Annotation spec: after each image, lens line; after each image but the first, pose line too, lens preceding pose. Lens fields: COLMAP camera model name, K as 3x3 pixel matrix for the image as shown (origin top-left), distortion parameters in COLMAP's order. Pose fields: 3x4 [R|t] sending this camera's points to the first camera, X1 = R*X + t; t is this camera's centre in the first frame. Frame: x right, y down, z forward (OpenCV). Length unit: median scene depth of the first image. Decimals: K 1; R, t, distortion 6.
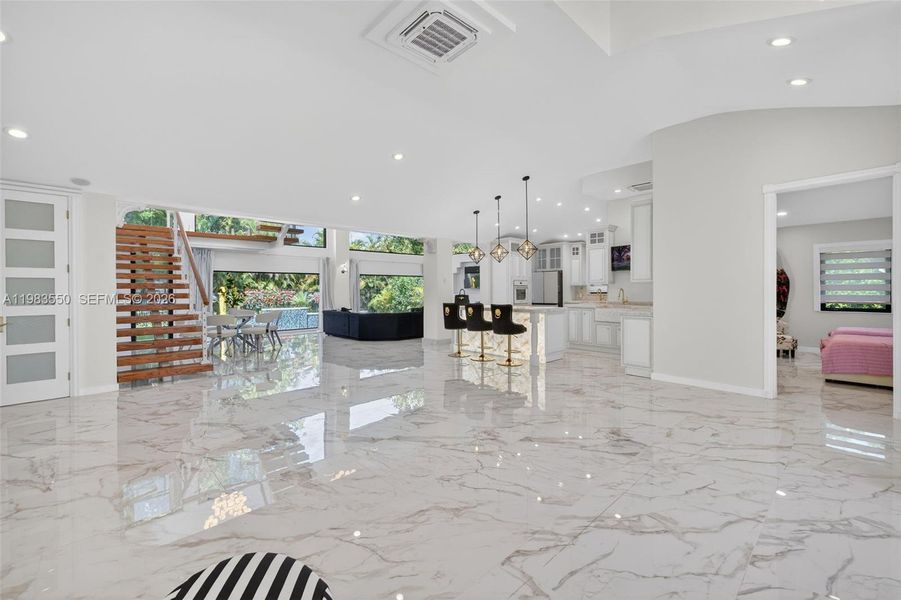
lens RADIAL K [[378.8, 0, 454.7], [0, 378.8, 293.2], [0, 0, 1]] dist [0.010144, -0.002637]
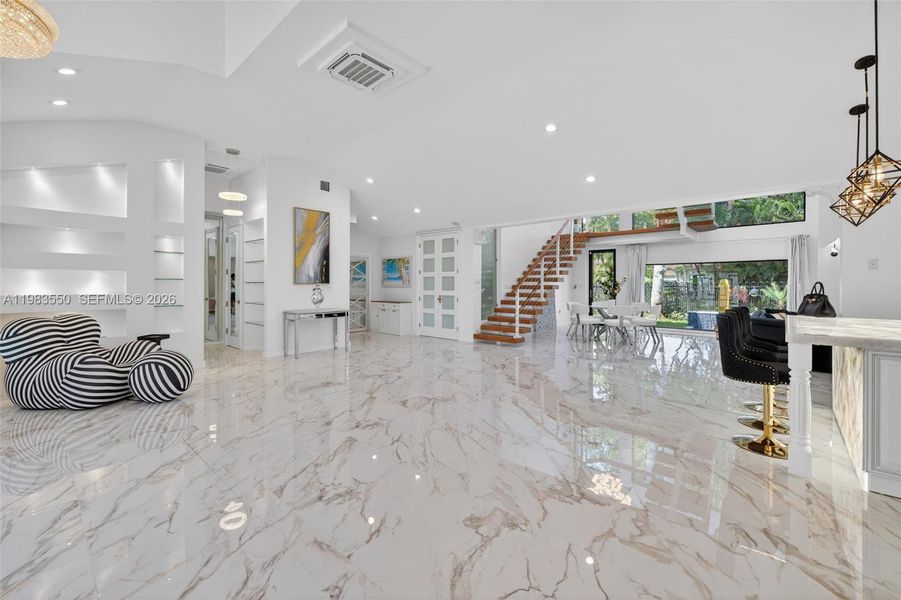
lens RADIAL K [[378.8, 0, 439.0], [0, 378.8, 282.7], [0, 0, 1]] dist [0.010144, -0.002637]
pose [[0.053037, 0.001753, -0.998591, 1.268702], [-0.010561, 0.999944, 0.001194, -0.013492], [0.998537, 0.010482, 0.053052, 1.283840]]
